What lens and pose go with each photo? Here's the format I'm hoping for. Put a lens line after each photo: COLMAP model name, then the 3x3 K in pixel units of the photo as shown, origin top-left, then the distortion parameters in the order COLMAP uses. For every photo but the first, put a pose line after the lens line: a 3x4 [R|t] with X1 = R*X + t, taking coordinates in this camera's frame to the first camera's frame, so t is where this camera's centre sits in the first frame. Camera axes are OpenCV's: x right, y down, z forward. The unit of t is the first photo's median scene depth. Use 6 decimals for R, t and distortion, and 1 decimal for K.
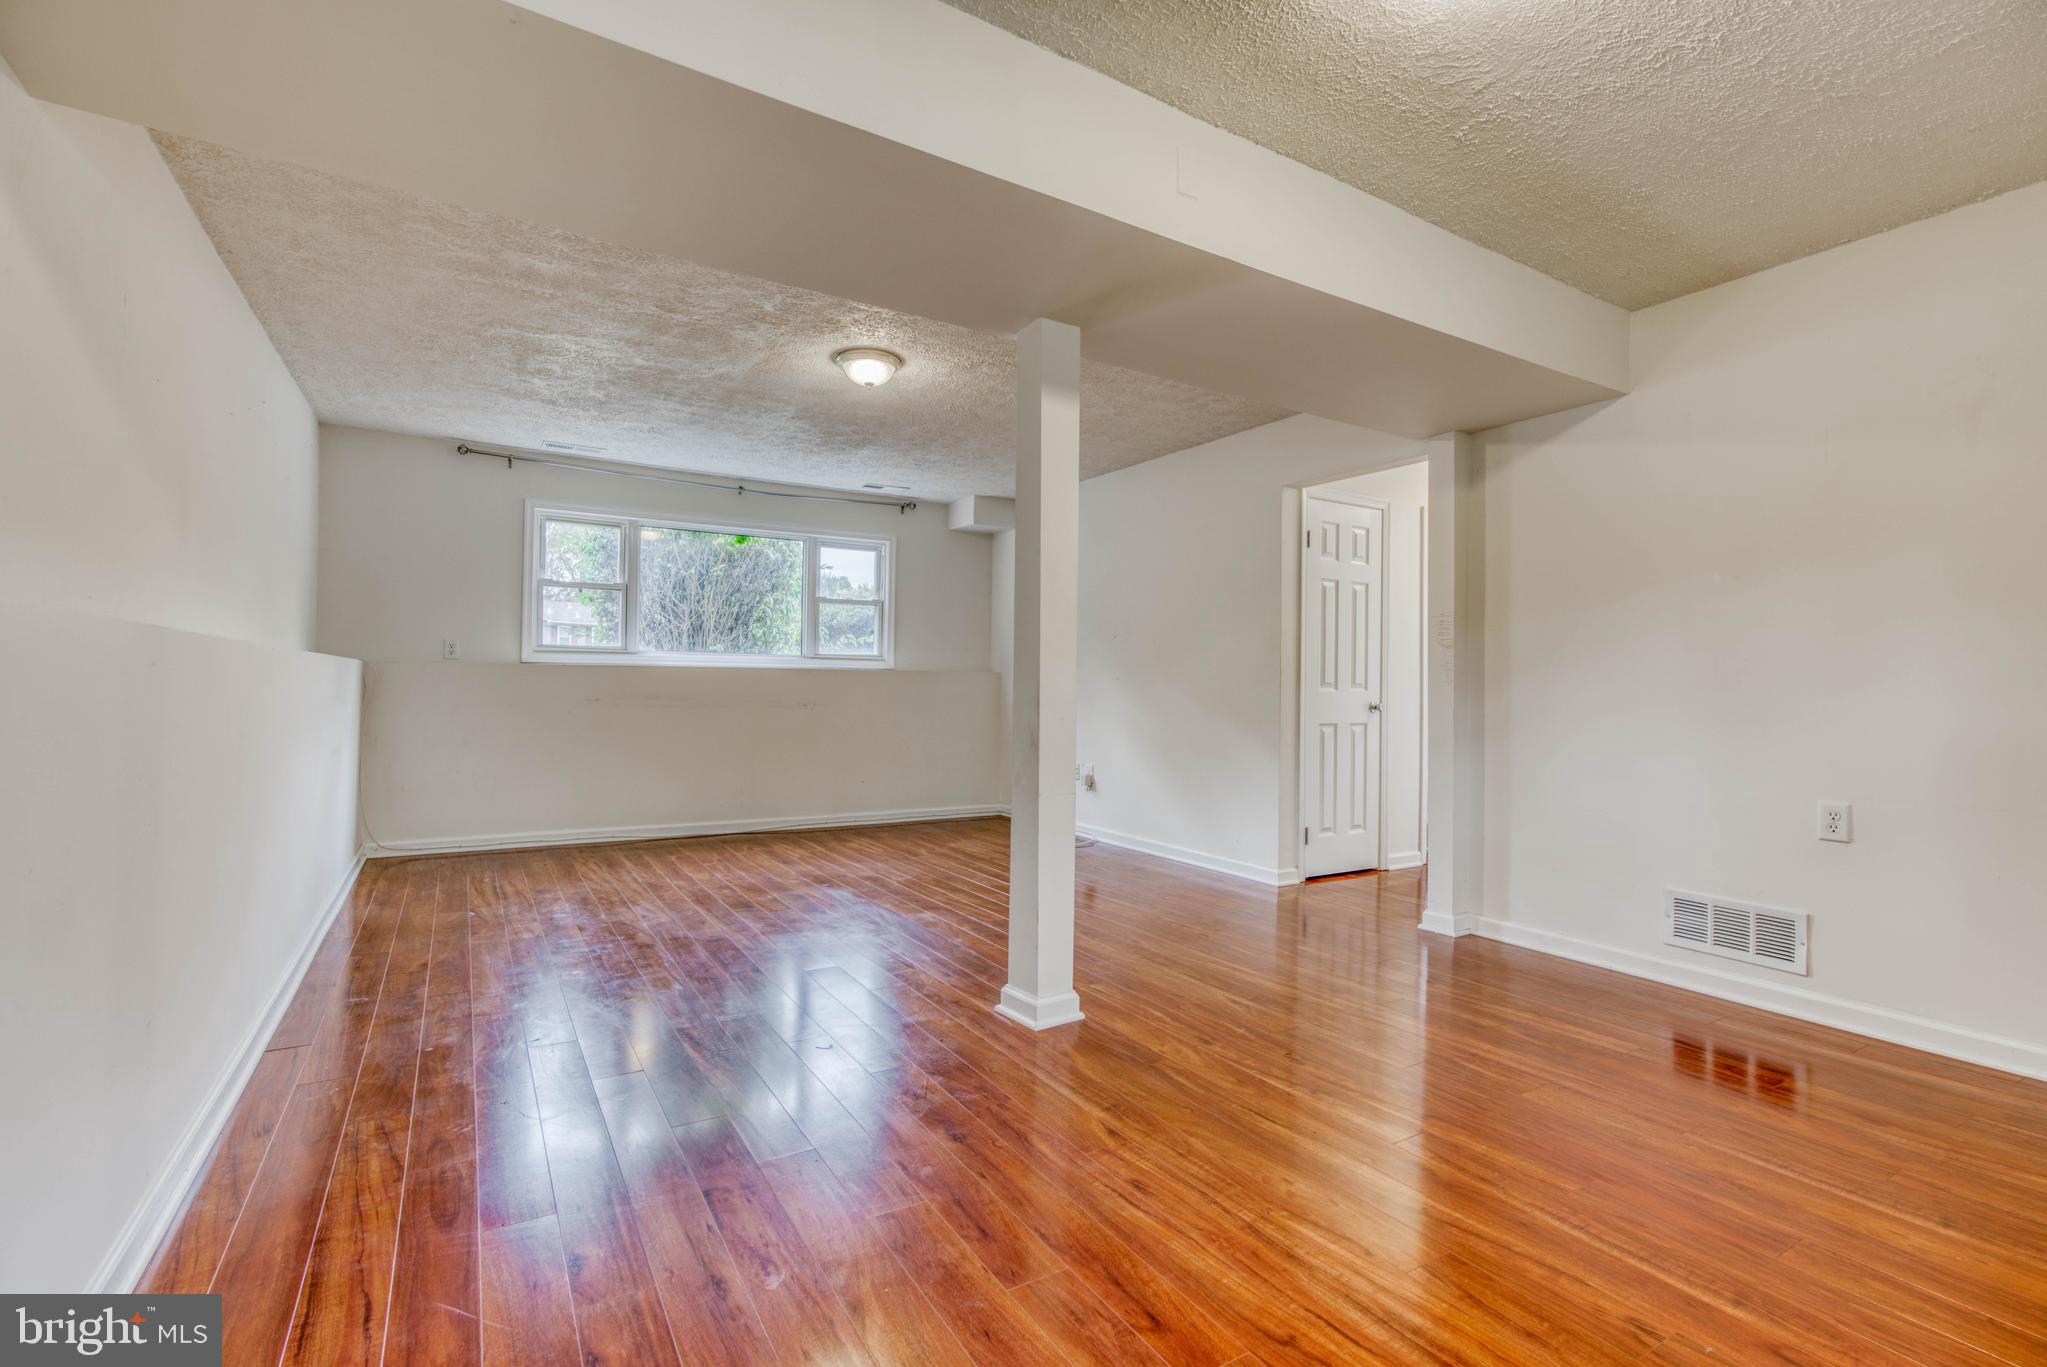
lens RADIAL K [[917.0, 0, 1004.2], [0, 917.0, 681.1], [0, 0, 1]] dist [-0.019960, 0.018338]
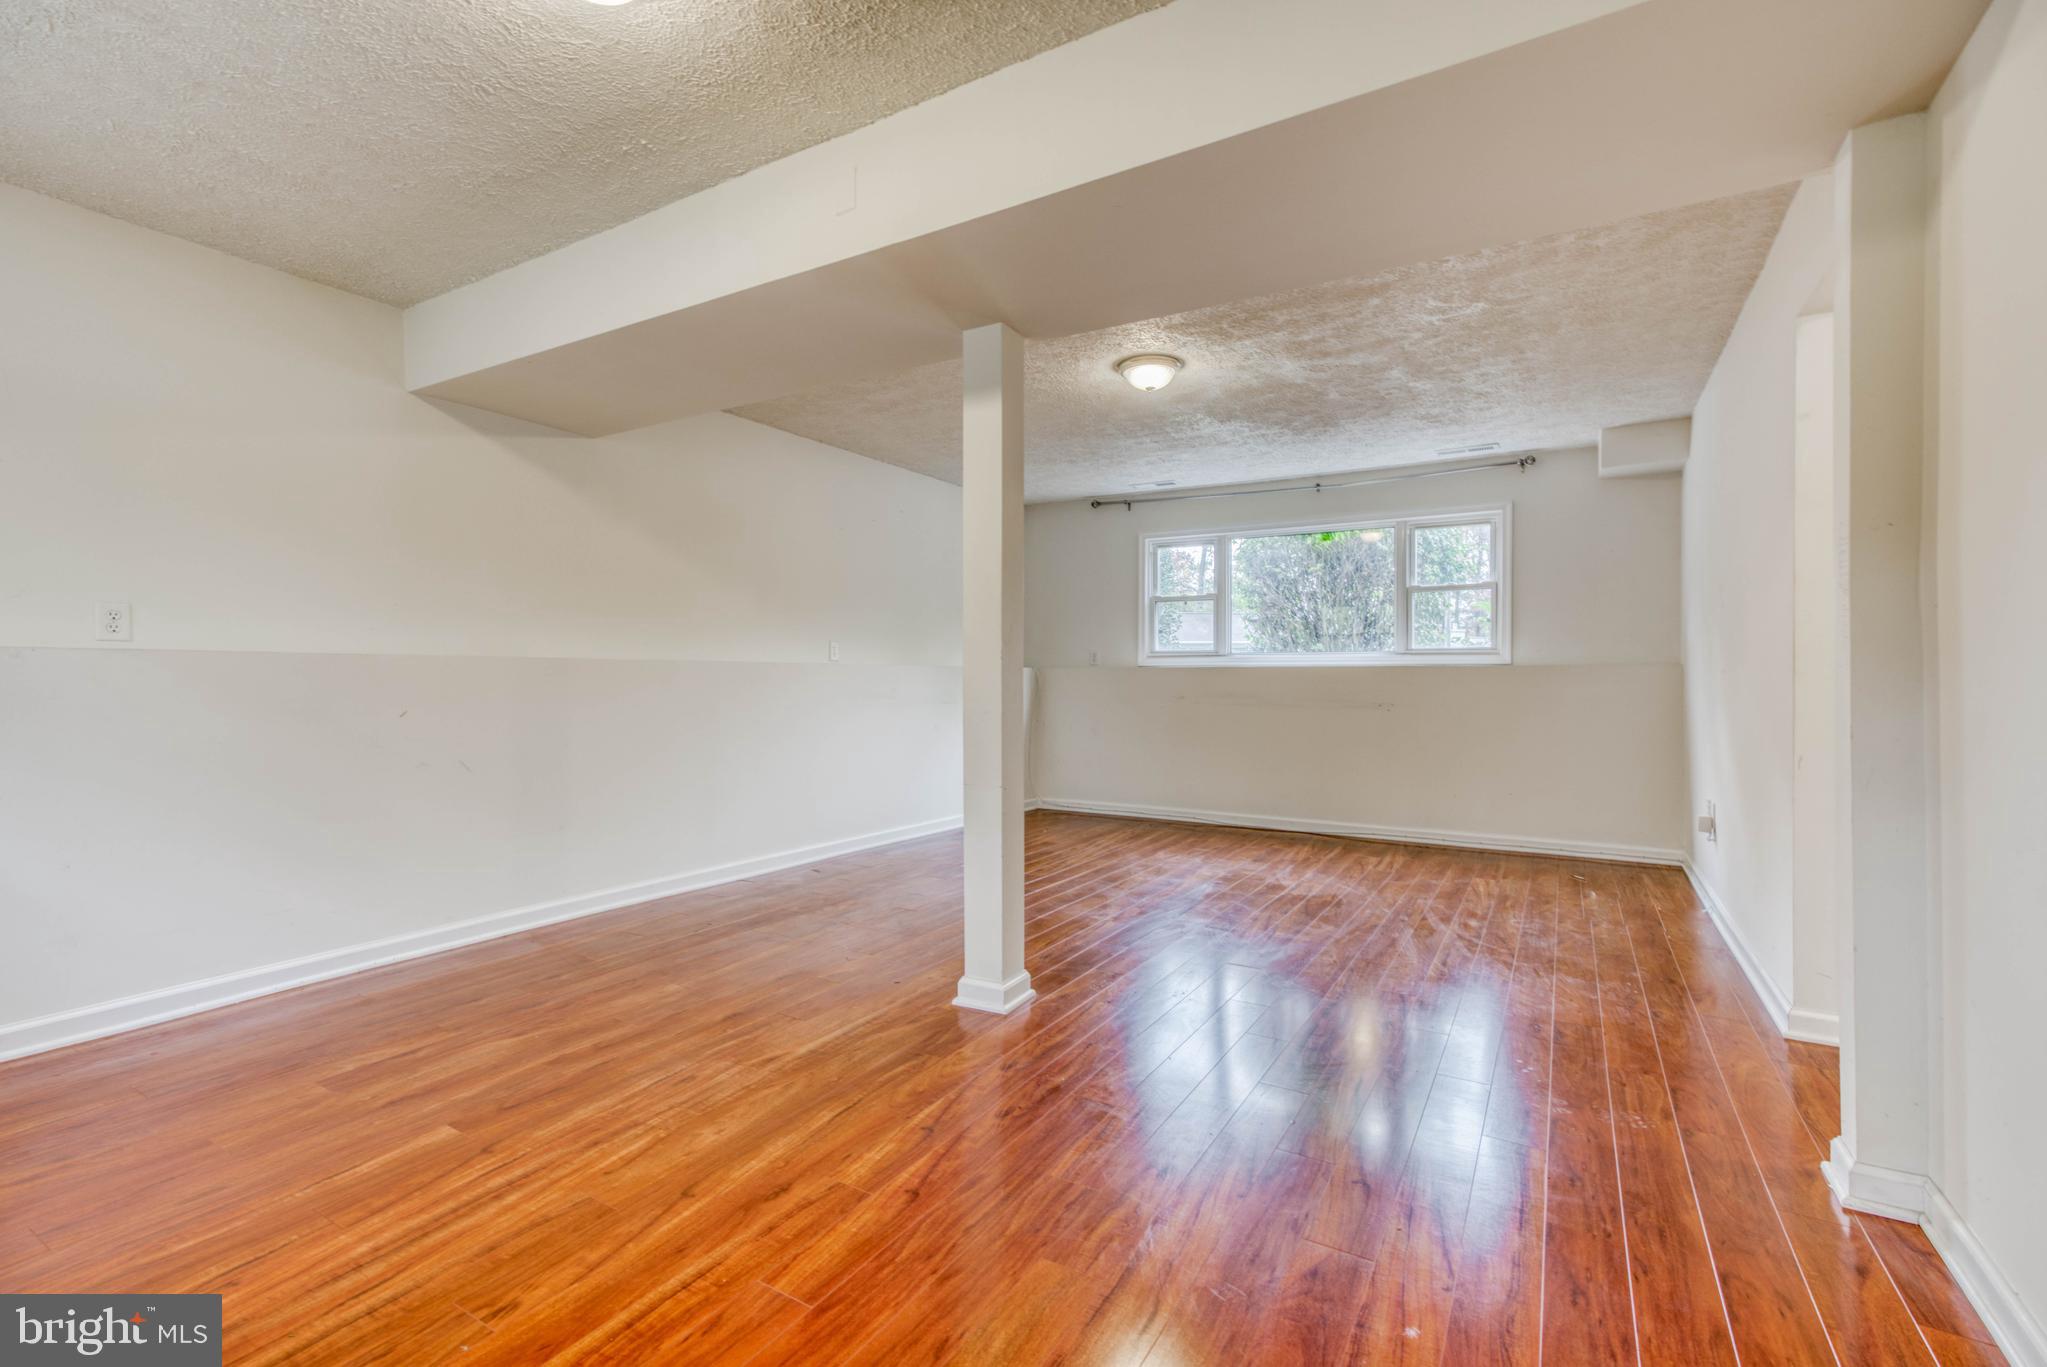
lens RADIAL K [[917.0, 0, 1004.2], [0, 917.0, 681.1], [0, 0, 1]] dist [-0.019960, 0.018338]
pose [[0.461561, -0.008066, -0.887072, 0.492236], [0.005098, 0.999966, -0.006440, 0.006585], [0.887094, -0.001550, 0.461587, 0.273744]]
